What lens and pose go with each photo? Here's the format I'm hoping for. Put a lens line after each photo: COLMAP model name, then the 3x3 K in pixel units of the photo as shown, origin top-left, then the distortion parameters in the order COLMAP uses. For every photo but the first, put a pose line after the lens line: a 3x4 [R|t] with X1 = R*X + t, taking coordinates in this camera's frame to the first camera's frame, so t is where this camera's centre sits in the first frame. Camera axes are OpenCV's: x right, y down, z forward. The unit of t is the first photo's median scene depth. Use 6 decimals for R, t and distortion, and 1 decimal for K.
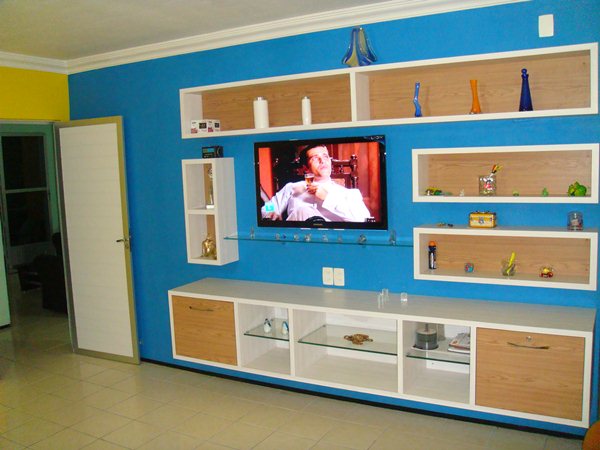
lens RADIAL K [[586.1, 0, 300.0], [0, 586.1, 225.0], [0, 0, 1]] dist [-0.180966, 0.139383]
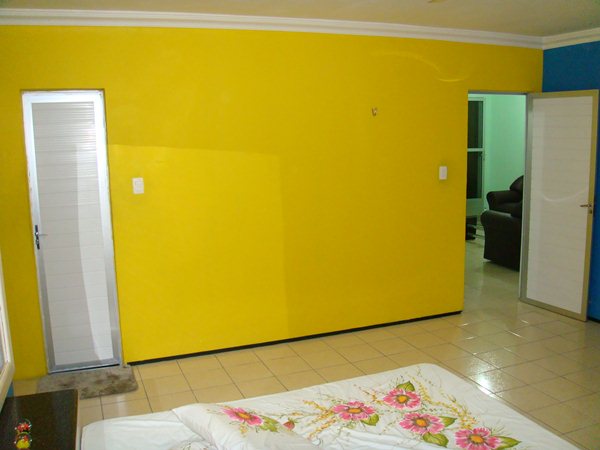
lens RADIAL K [[586.1, 0, 300.0], [0, 586.1, 225.0], [0, 0, 1]] dist [-0.180966, 0.139383]
pose [[0.789372, 0.120123, -0.602048, -0.115069], [-0.079690, 0.992422, 0.093527, 0.008344], [0.608721, -0.025850, 0.792963, -0.207409]]
